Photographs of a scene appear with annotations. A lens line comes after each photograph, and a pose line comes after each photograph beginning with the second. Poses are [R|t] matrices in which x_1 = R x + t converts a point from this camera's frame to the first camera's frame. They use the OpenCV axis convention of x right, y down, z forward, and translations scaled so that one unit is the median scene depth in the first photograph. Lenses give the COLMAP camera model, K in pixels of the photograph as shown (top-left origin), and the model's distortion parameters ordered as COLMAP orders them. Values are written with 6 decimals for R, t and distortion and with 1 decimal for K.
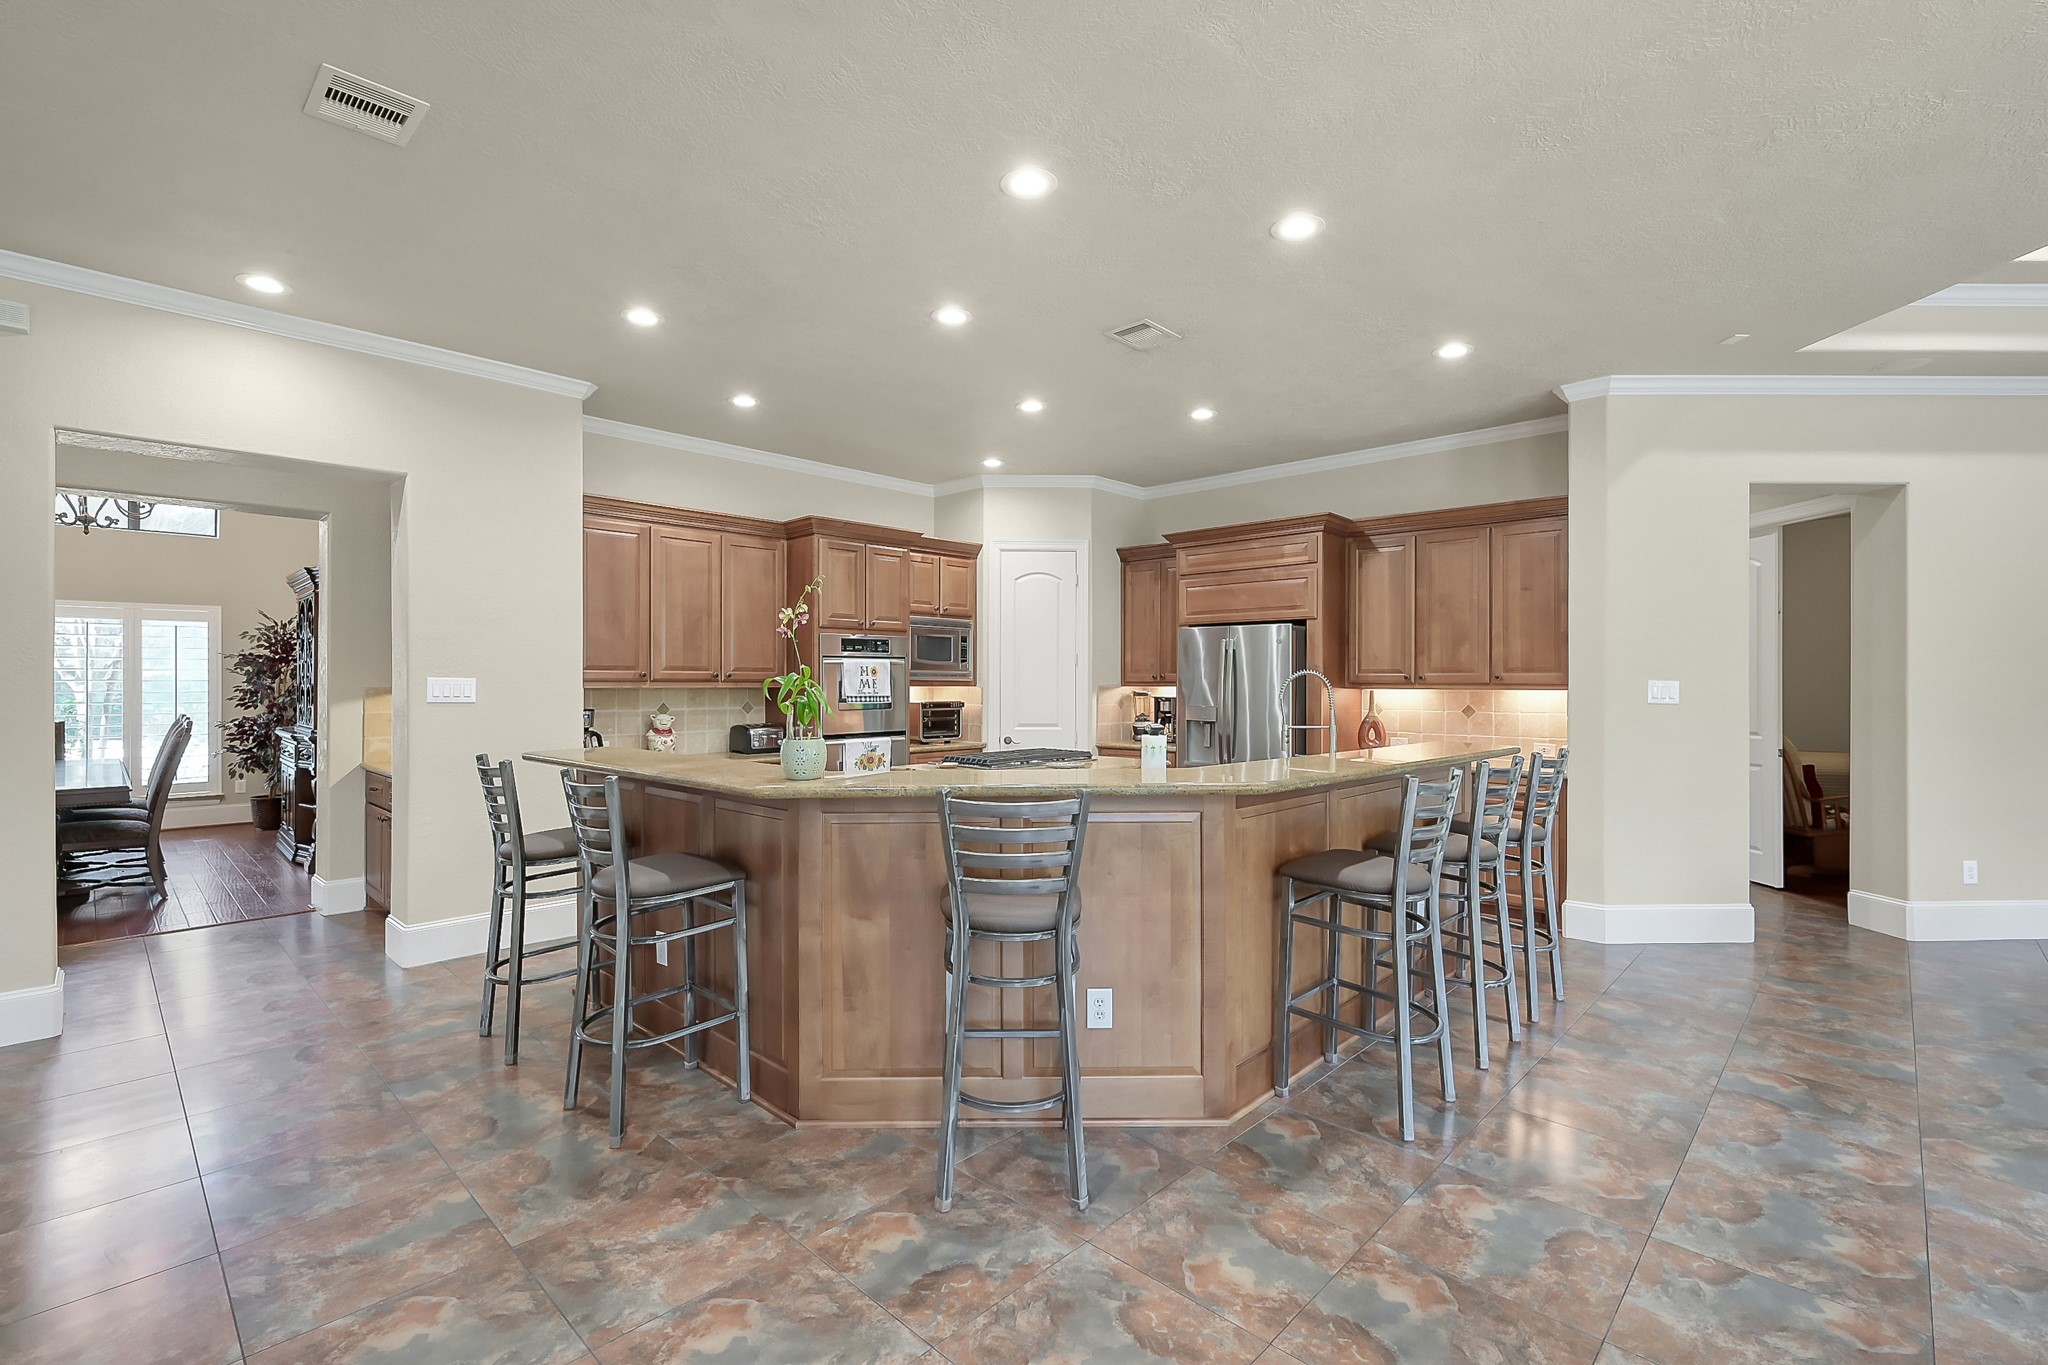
lens RADIAL K [[907.0, 0, 1024.0], [0, 907.0, 682.5], [0, 0, 1]] dist [0.002572, 0.000421]
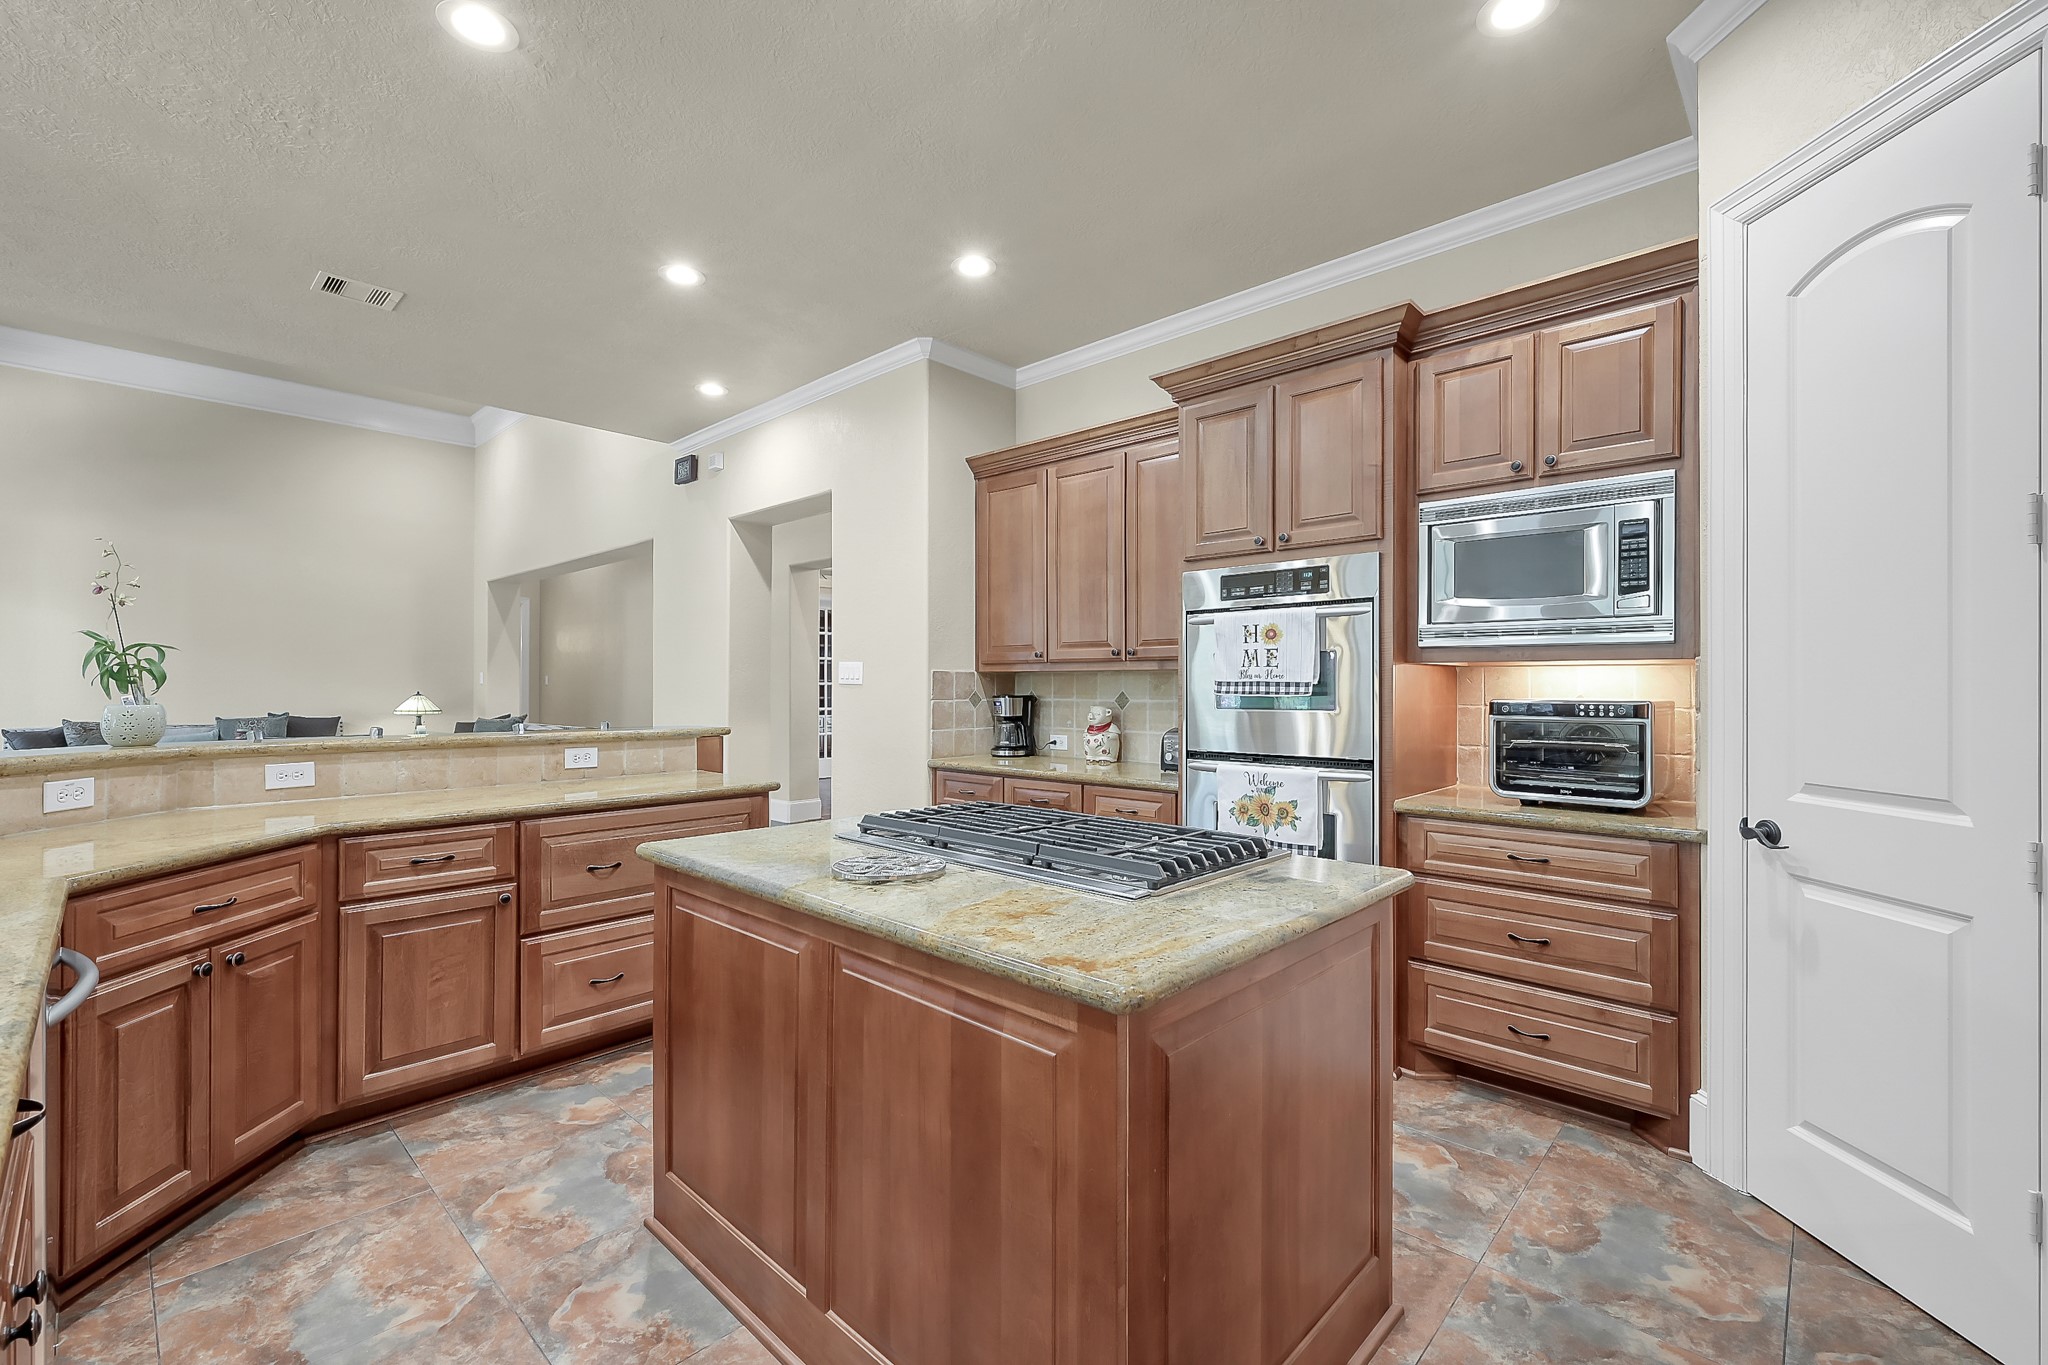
lens RADIAL K [[883.5, 0, 1024.0], [0, 883.5, 682.5], [0, 0, 1]] dist [0.000358, -0.000133]
pose [[0.020630, -0.002396, -0.999784, 0.321563], [0.006199, 0.999978, -0.002269, 0.015255], [0.999768, -0.006151, 0.020645, 0.860710]]
